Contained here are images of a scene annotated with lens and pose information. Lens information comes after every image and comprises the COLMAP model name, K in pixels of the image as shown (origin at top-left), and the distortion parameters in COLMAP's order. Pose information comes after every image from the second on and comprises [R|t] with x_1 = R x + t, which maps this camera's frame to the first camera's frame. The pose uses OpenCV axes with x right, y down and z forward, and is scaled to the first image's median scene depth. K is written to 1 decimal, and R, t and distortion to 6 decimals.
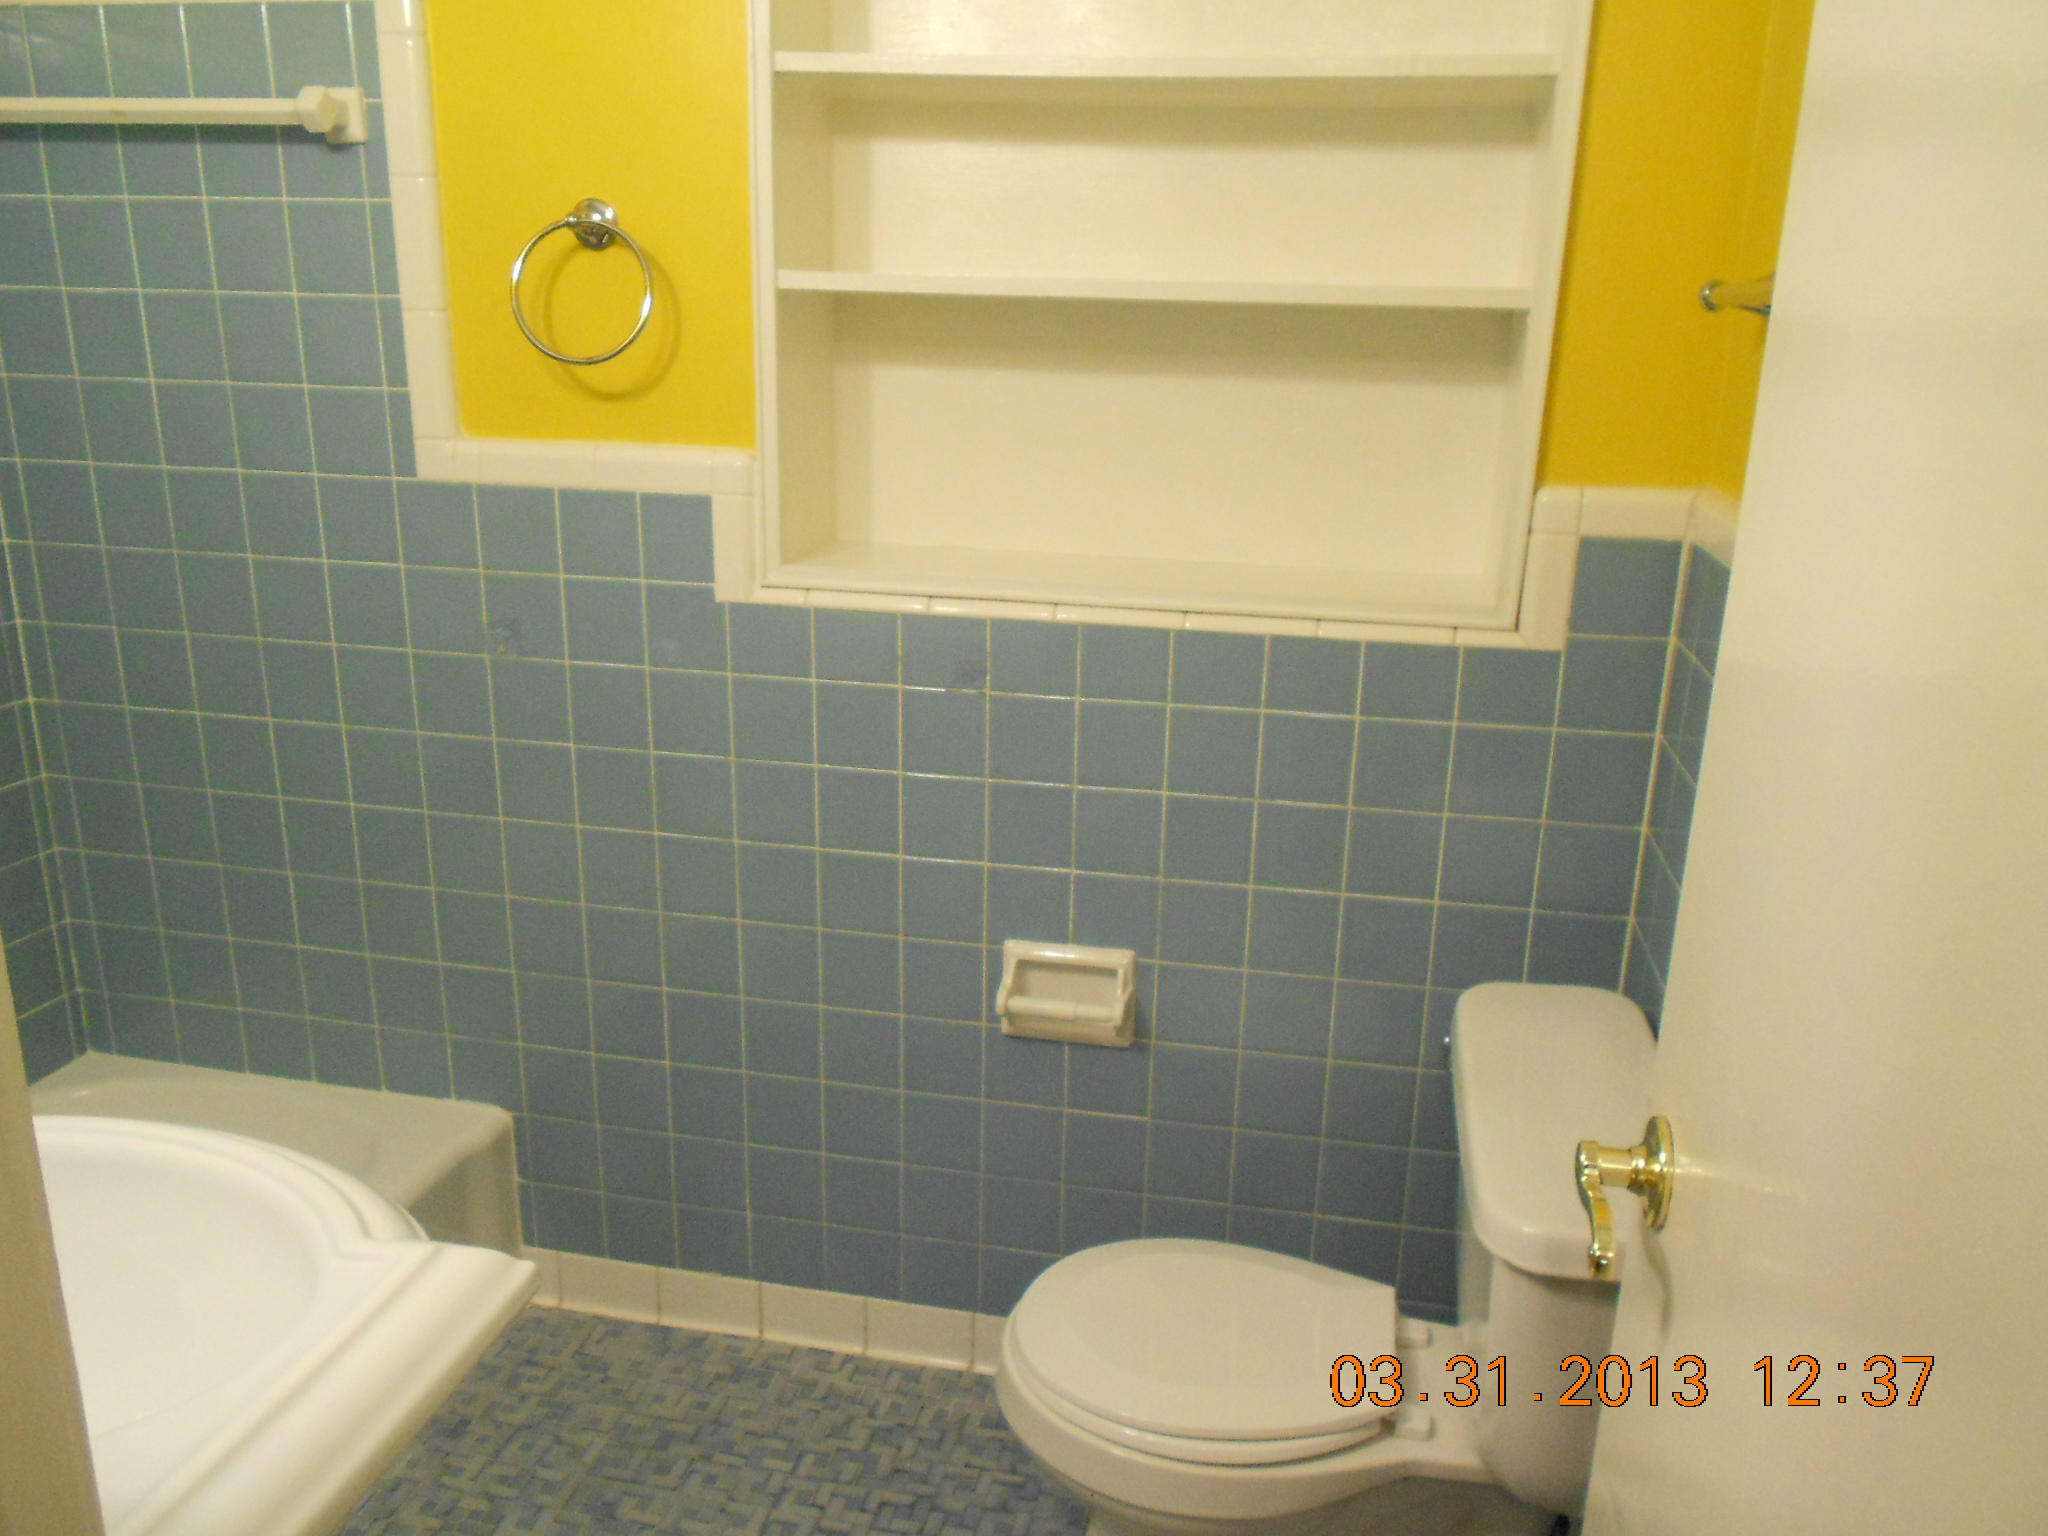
lens RADIAL K [[1567.5, 0, 1025.0], [0, 1567.5, 802.9], [0, 0, 1]] dist [-0.000597, 0.007338]
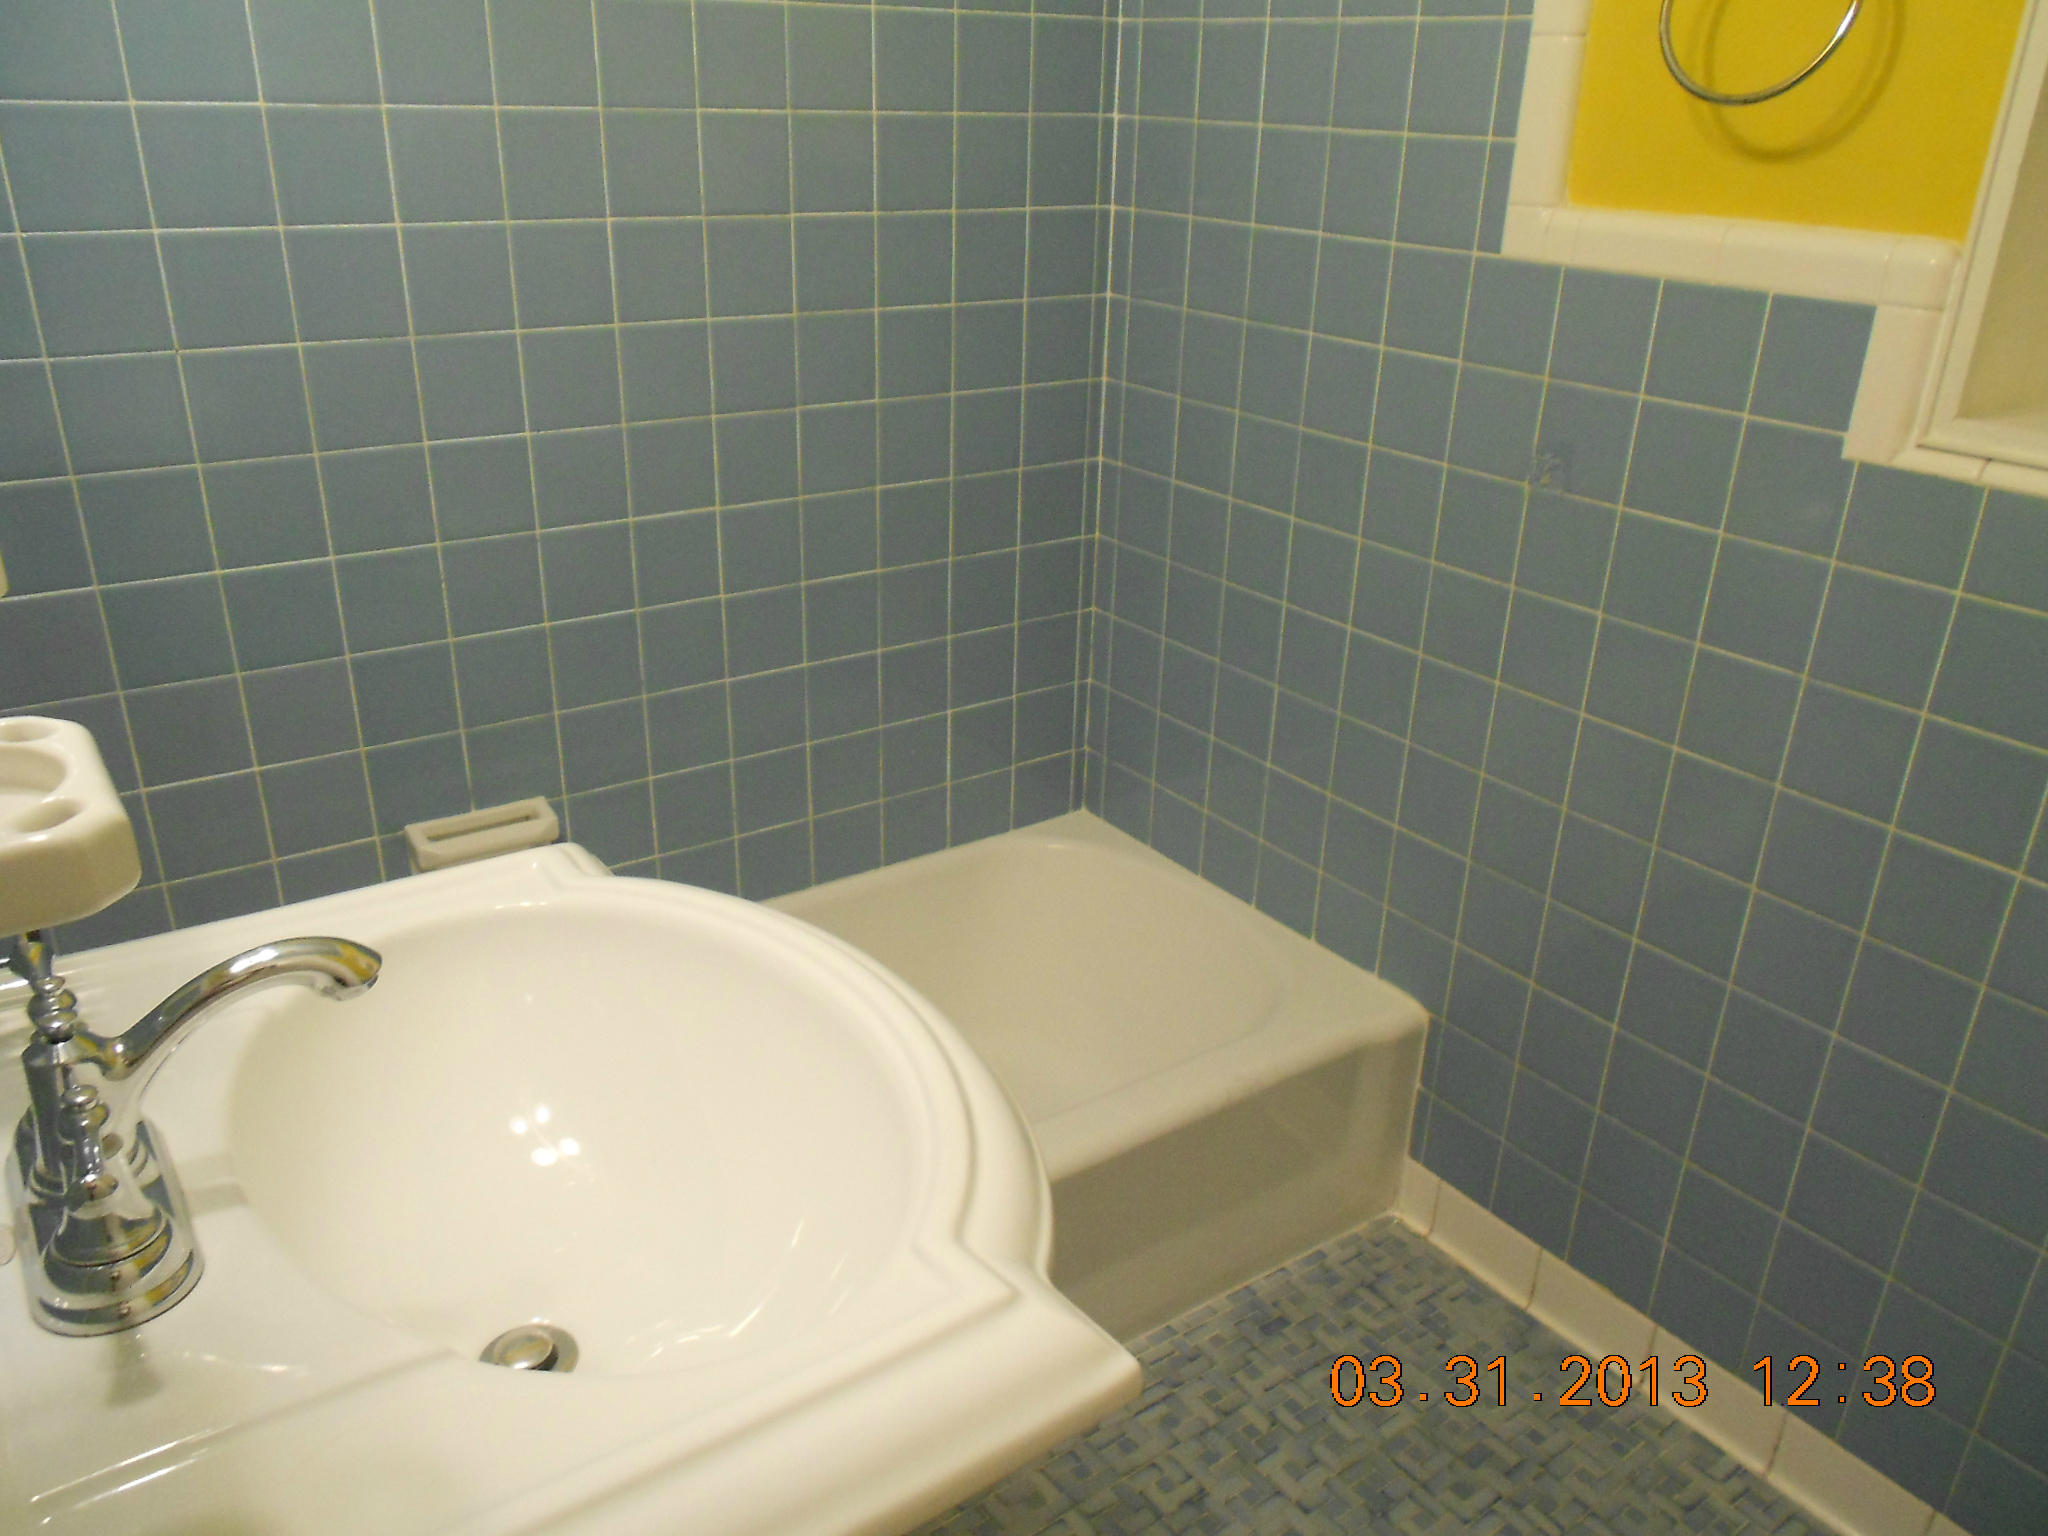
lens RADIAL K [[1591.6, 0, 1017.3], [0, 1591.6, 804.9], [0, 0, 1]] dist [0.002830, -0.007442]
pose [[0.748376, 0.274757, -0.603691, 0.003007], [-0.207157, 0.961459, 0.180781, -0.028004], [0.630095, -0.010234, 0.776451, 0.185924]]
